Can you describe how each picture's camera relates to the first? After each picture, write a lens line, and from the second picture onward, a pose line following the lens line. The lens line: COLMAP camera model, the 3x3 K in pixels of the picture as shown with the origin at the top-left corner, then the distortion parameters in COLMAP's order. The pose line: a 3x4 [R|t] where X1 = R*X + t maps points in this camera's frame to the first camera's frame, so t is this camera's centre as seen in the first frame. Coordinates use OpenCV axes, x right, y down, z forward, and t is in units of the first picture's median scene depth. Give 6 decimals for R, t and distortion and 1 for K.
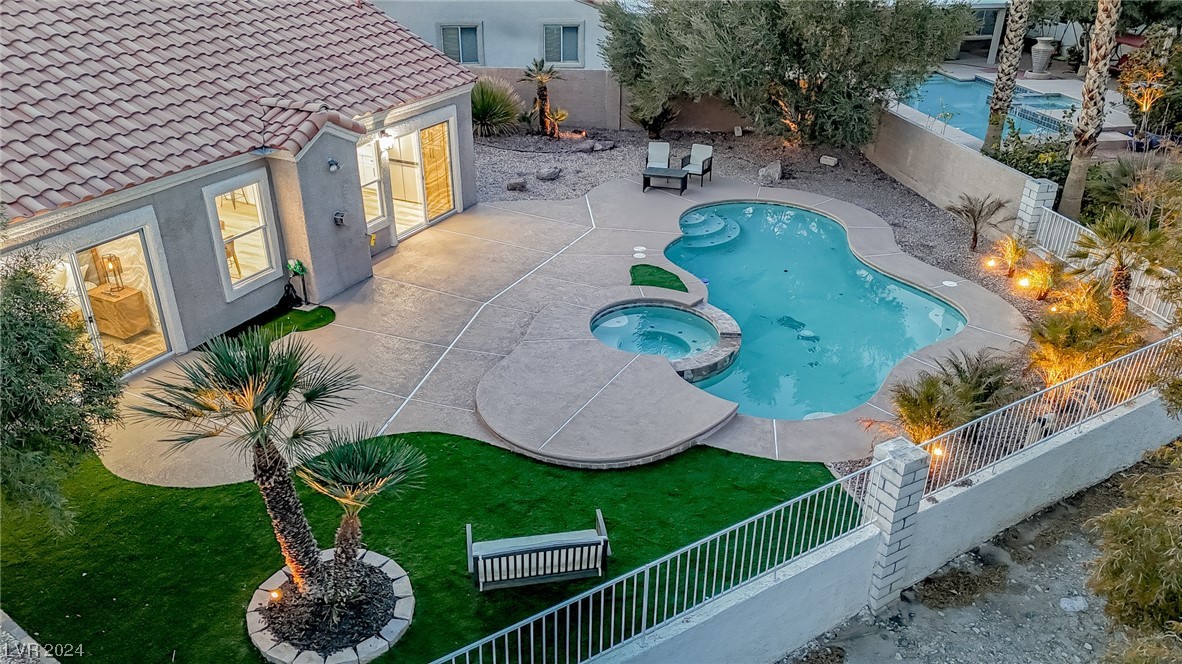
lens RADIAL K [[863.6, 0, 589.9], [0, 863.6, 331.4], [0, 0, 1]] dist [0.091834, -0.095105]
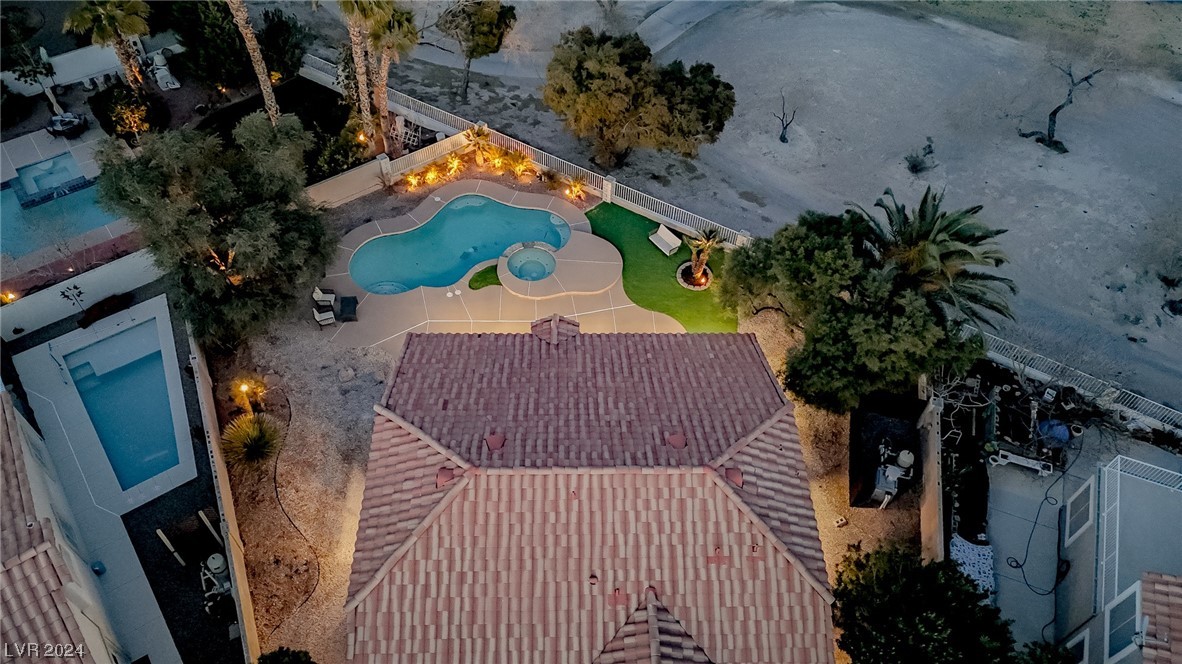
lens RADIAL K [[863.6, 0, 589.9], [0, 863.6, 331.4], [0, 0, 1]] dist [0.091834, -0.095105]
pose [[-0.462209, -0.708655, 0.533077, -1.398522], [0.367742, 0.393840, 0.842411, -1.863337], [-0.806925, 0.585405, 0.078566, 0.693299]]
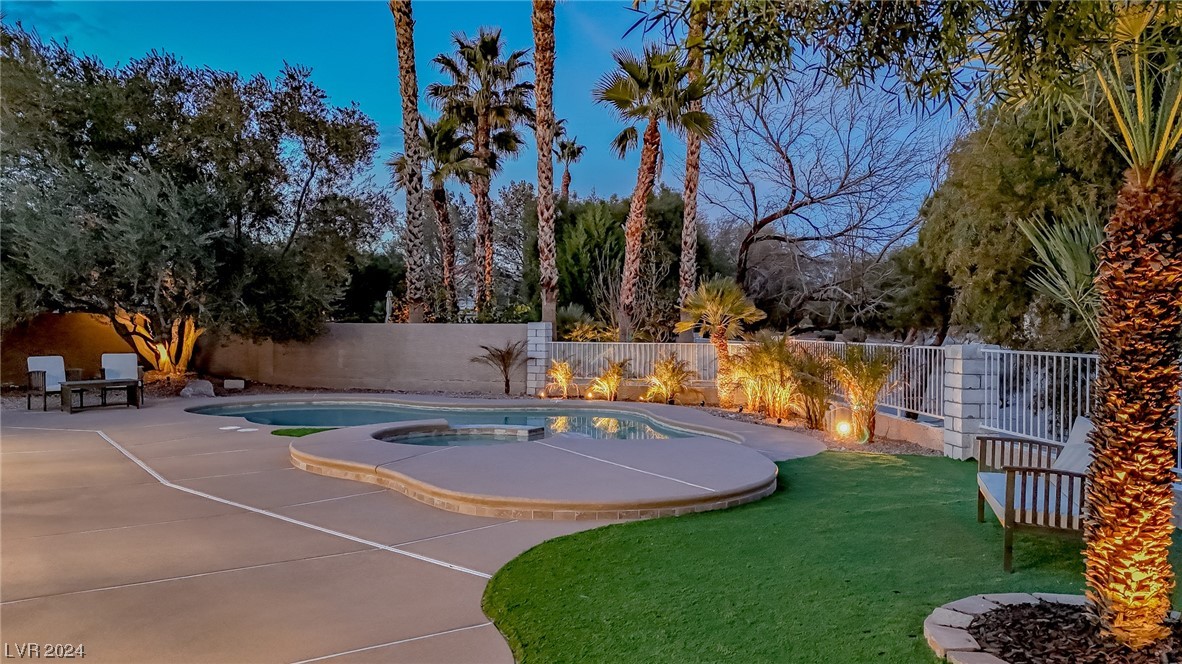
lens RADIAL K [[863.6, 0, 589.9], [0, 863.6, 331.4], [0, 0, 1]] dist [0.091834, -0.095105]
pose [[0.469958, -0.010578, 0.882626, -0.436162], [0.396823, 0.895717, -0.200555, 0.086045], [-0.788461, 0.444498, 0.425147, 0.534390]]
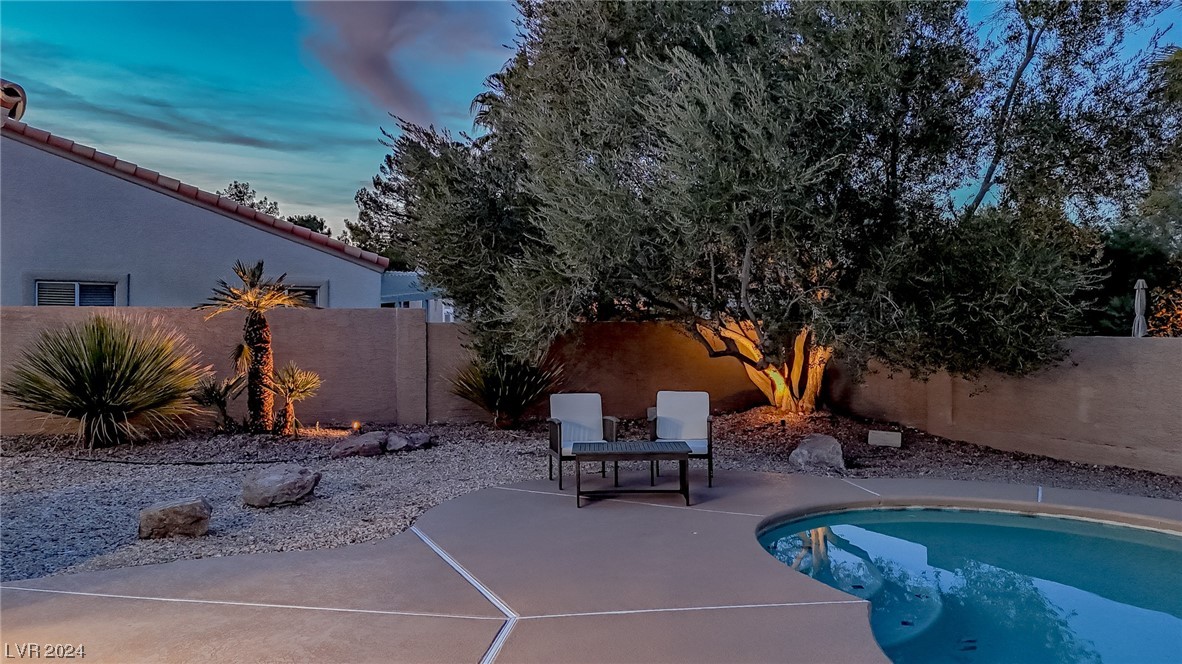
lens RADIAL K [[863.6, 0, 589.9], [0, 863.6, 331.4], [0, 0, 1]] dist [0.091834, -0.095105]
pose [[0.943754, -0.008036, 0.330550, -0.064745], [0.153915, 0.895465, -0.417675, -0.103592], [-0.292640, 0.445059, 0.846336, 0.894293]]
